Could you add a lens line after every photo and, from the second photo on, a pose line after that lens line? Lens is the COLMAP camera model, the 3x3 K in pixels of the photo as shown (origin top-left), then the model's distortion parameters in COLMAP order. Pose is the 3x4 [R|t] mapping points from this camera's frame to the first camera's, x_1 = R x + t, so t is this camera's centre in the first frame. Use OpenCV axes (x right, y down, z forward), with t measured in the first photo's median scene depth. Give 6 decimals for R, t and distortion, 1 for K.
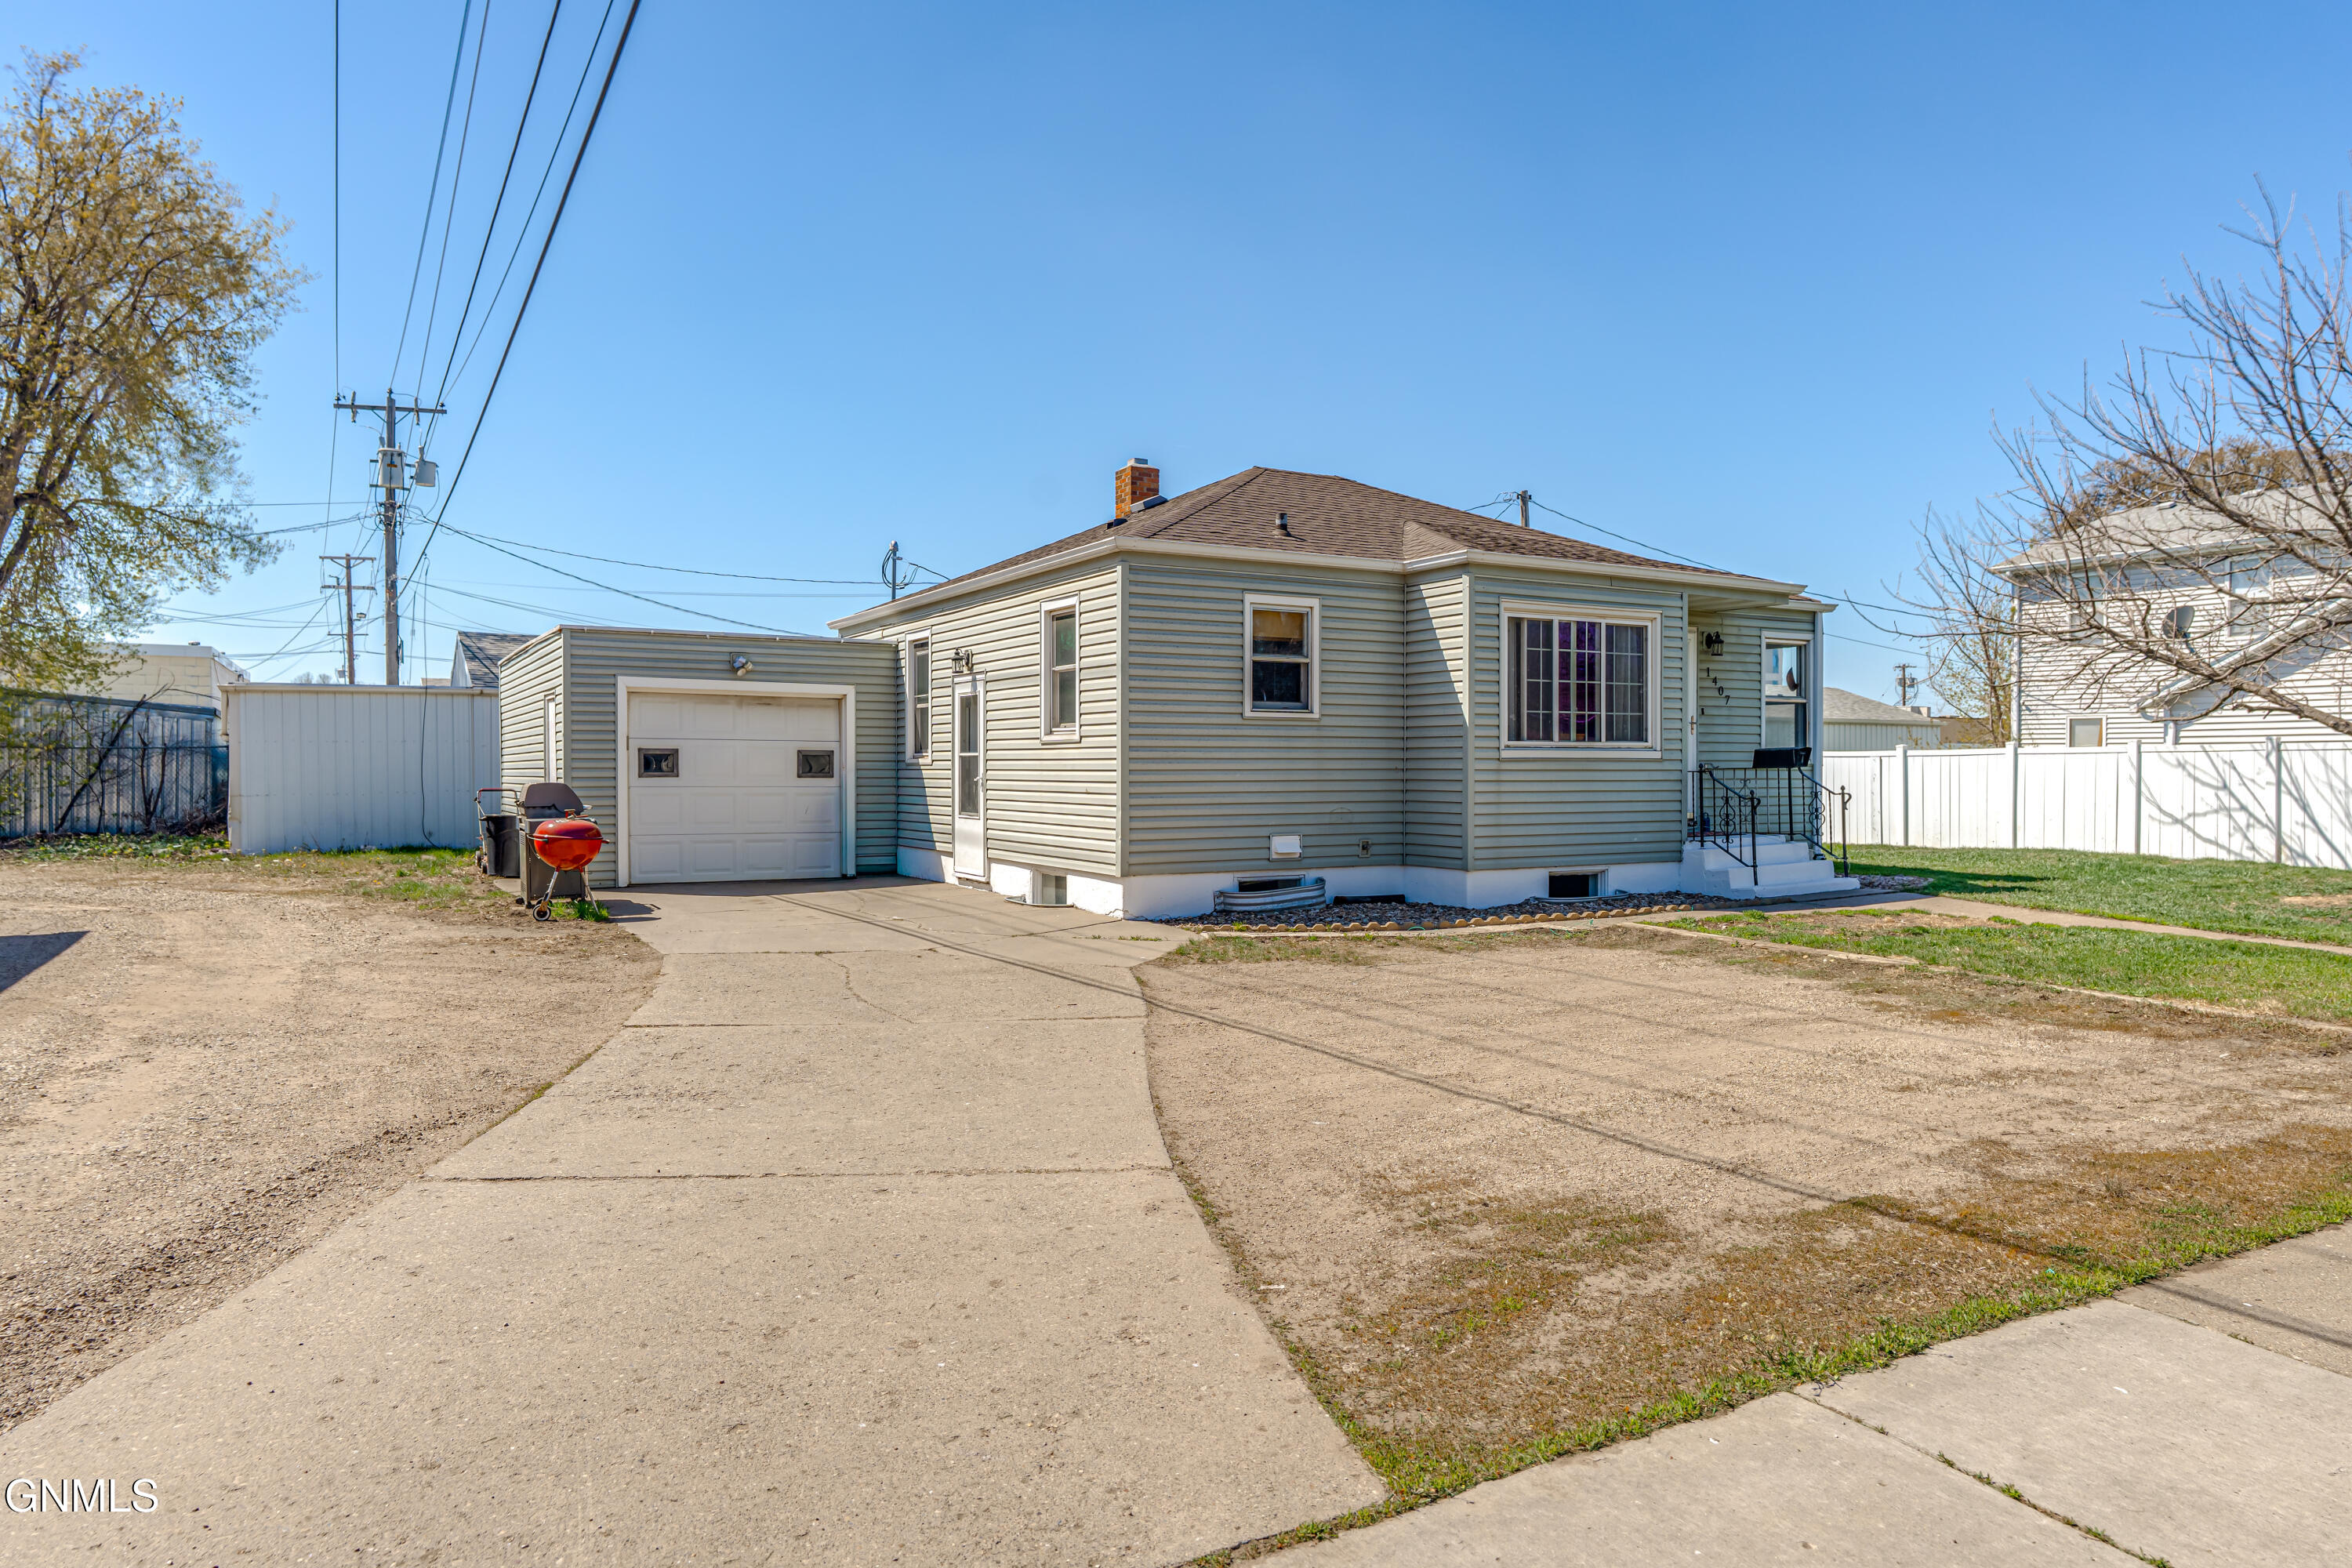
lens RADIAL K [[1453.3, 0, 1159.7], [0, 1453.3, 775.6], [0, 0, 1]] dist [-0.004432, 0.013290]
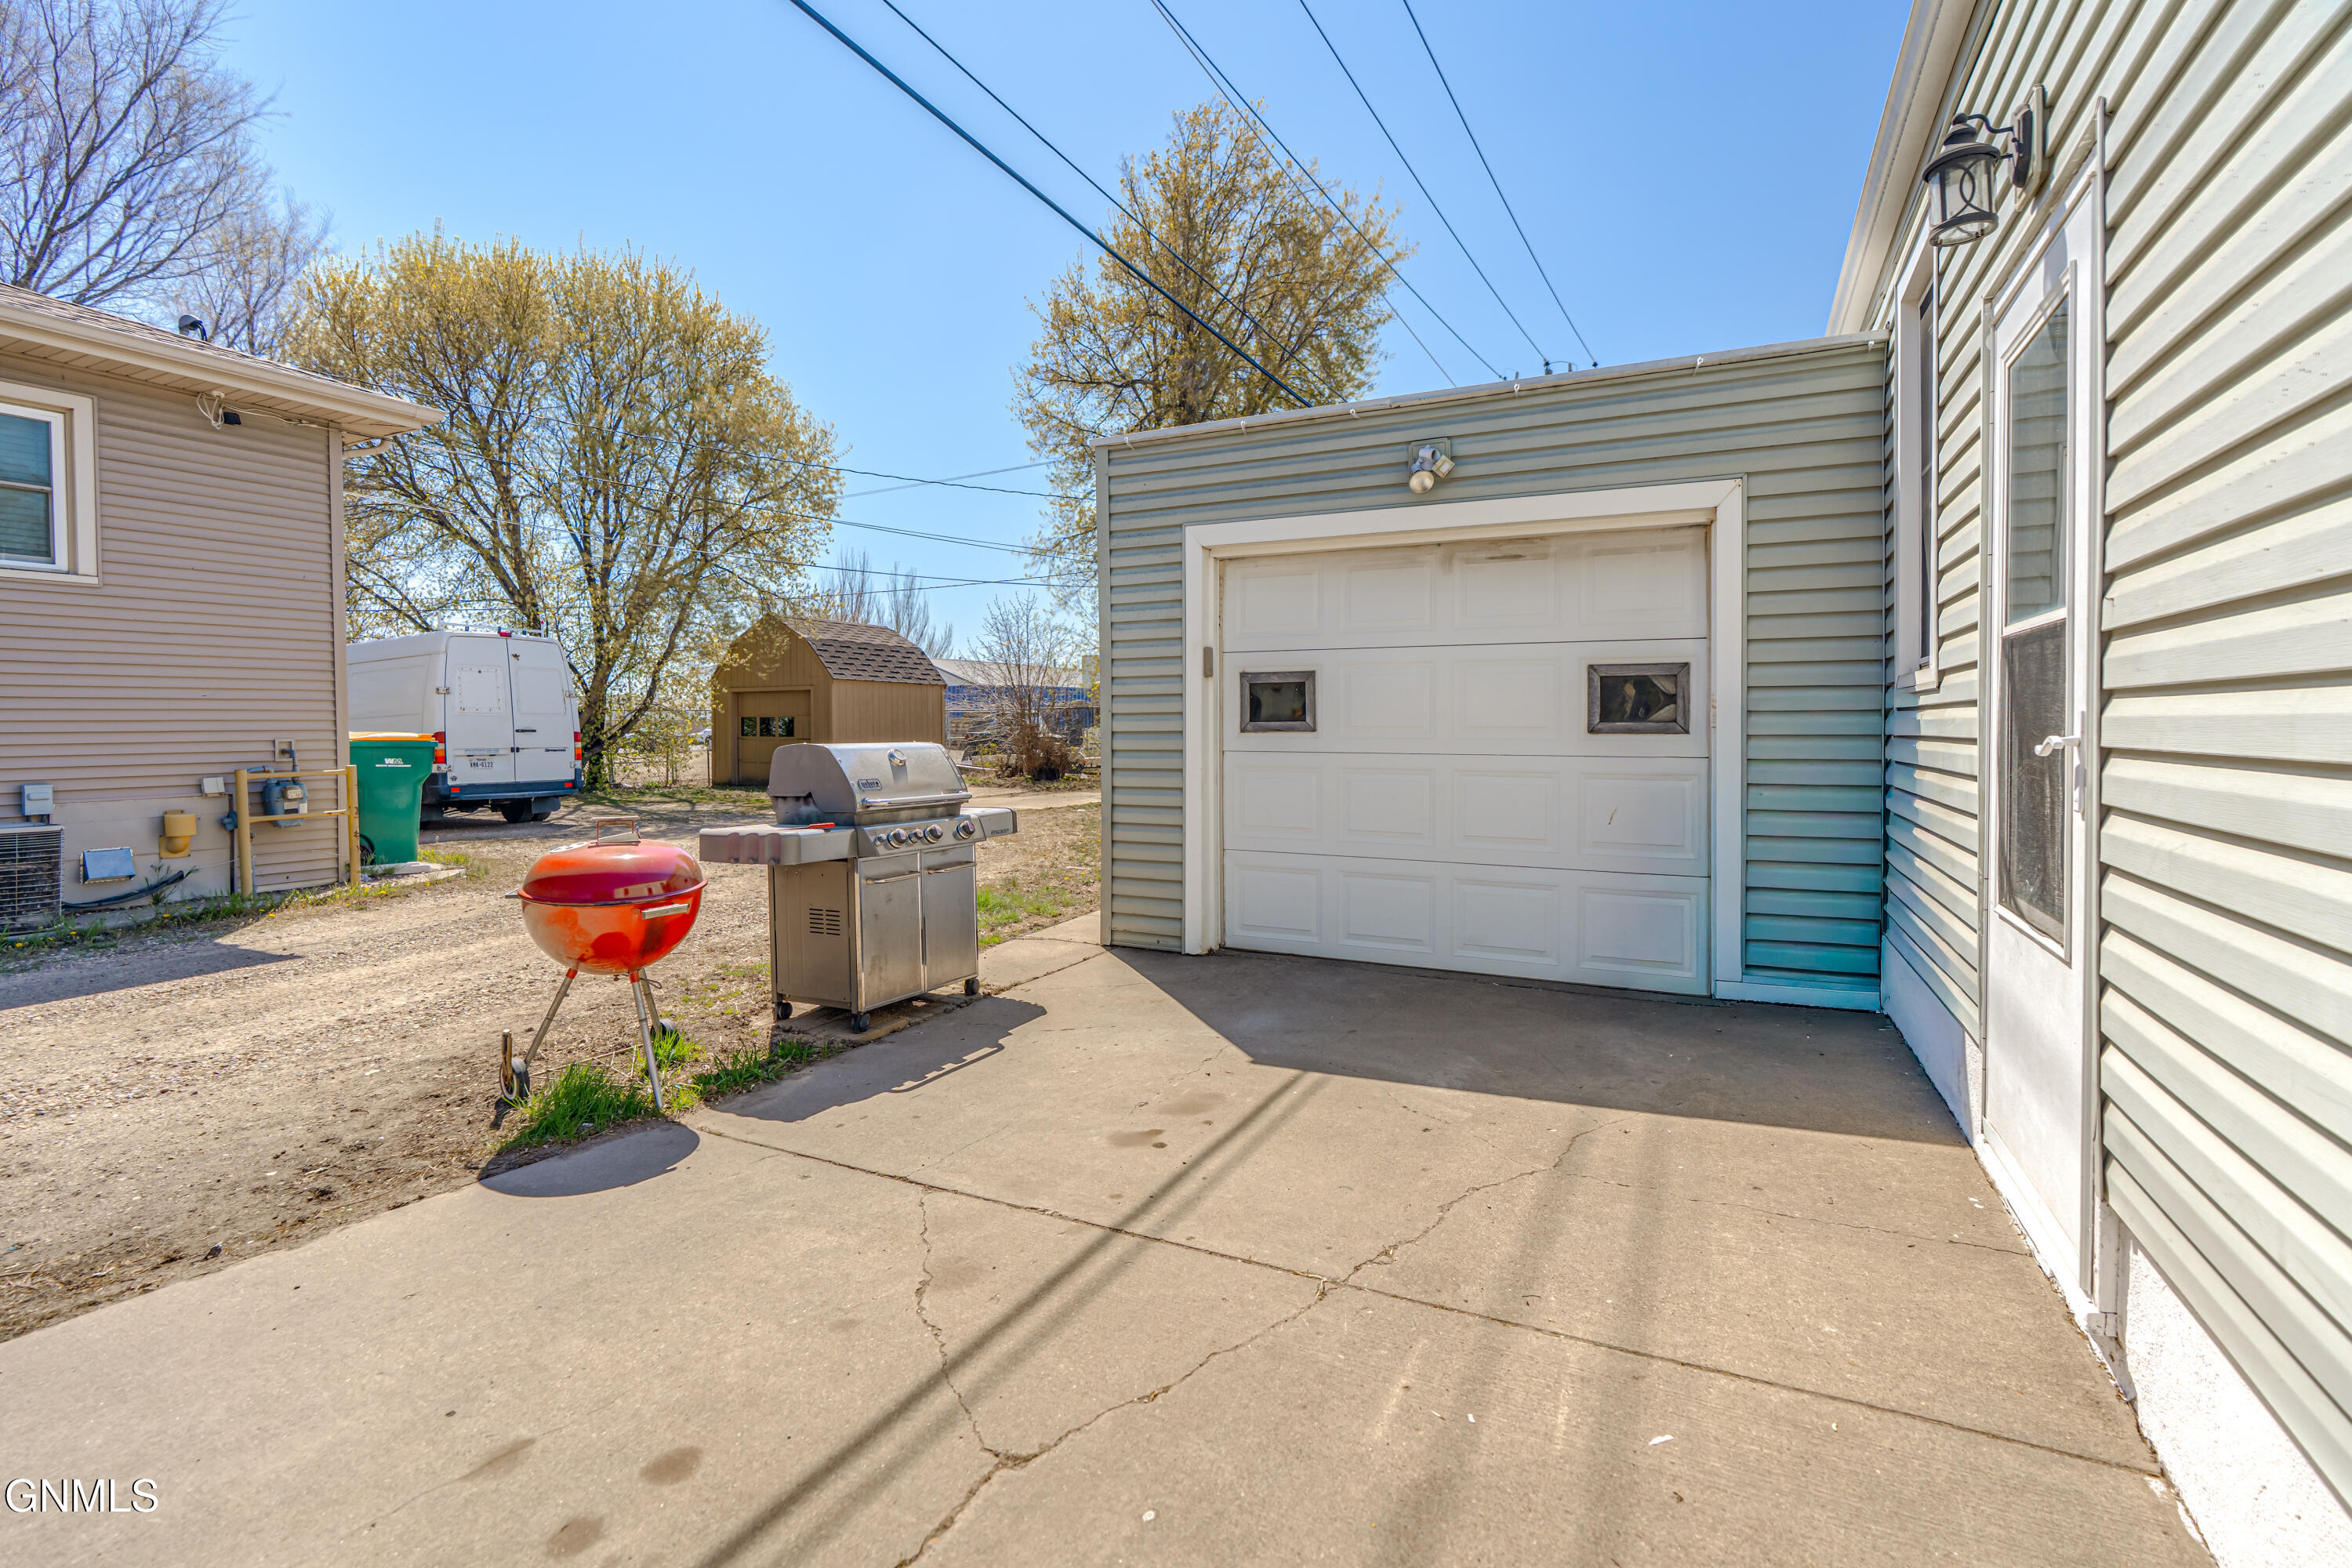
lens RADIAL K [[1064.9, 0, 1193.1], [0, 1064.9, 751.3], [0, 0, 1]] dist [-0.002224, -0.000126]
pose [[0.561915, 0.016381, -0.827033, -0.076131], [0.002390, 0.999768, 0.021427, 0.000028], [0.827191, -0.014017, 0.561745, 0.837921]]
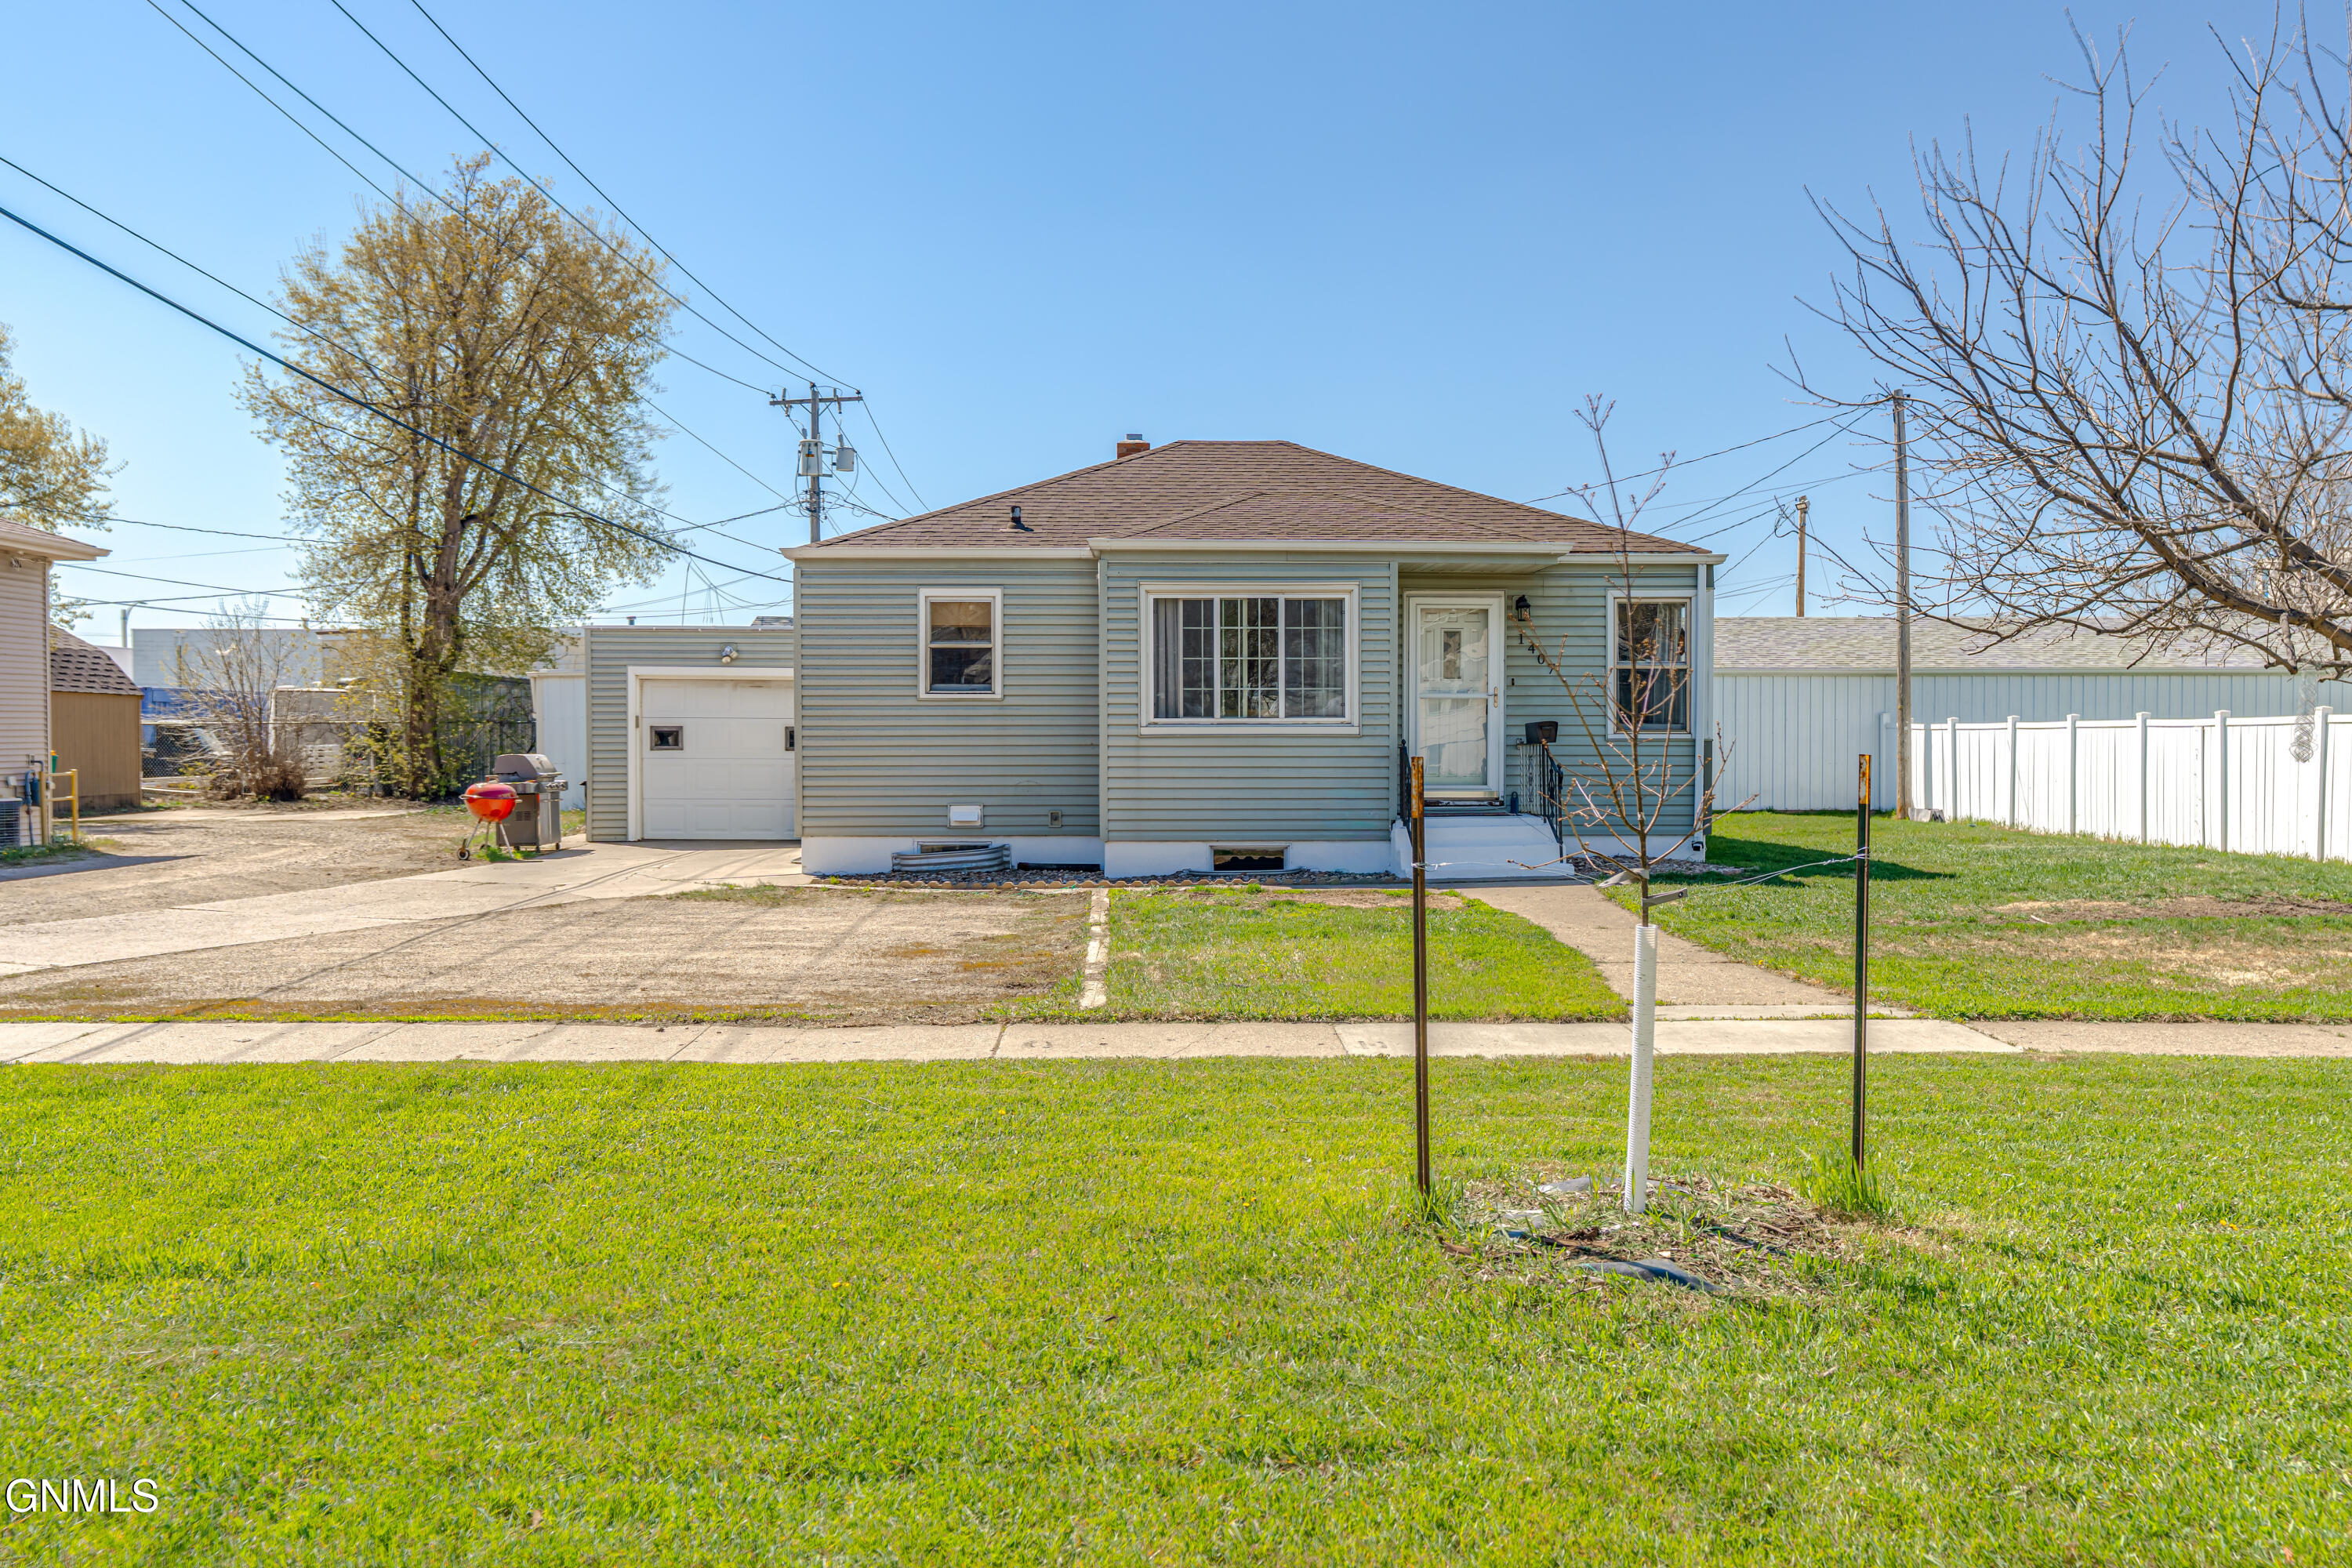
lens RADIAL K [[1800.3, 0, 1163.3], [0, 1800.3, 781.7], [0, 0, 1]] dist [0.012812, -0.006917]
pose [[0.883850, 0.011135, -0.467639, 0.755716], [-0.001432, 0.999776, 0.021099, -0.005081], [0.467769, -0.017978, 0.883668, -0.121334]]
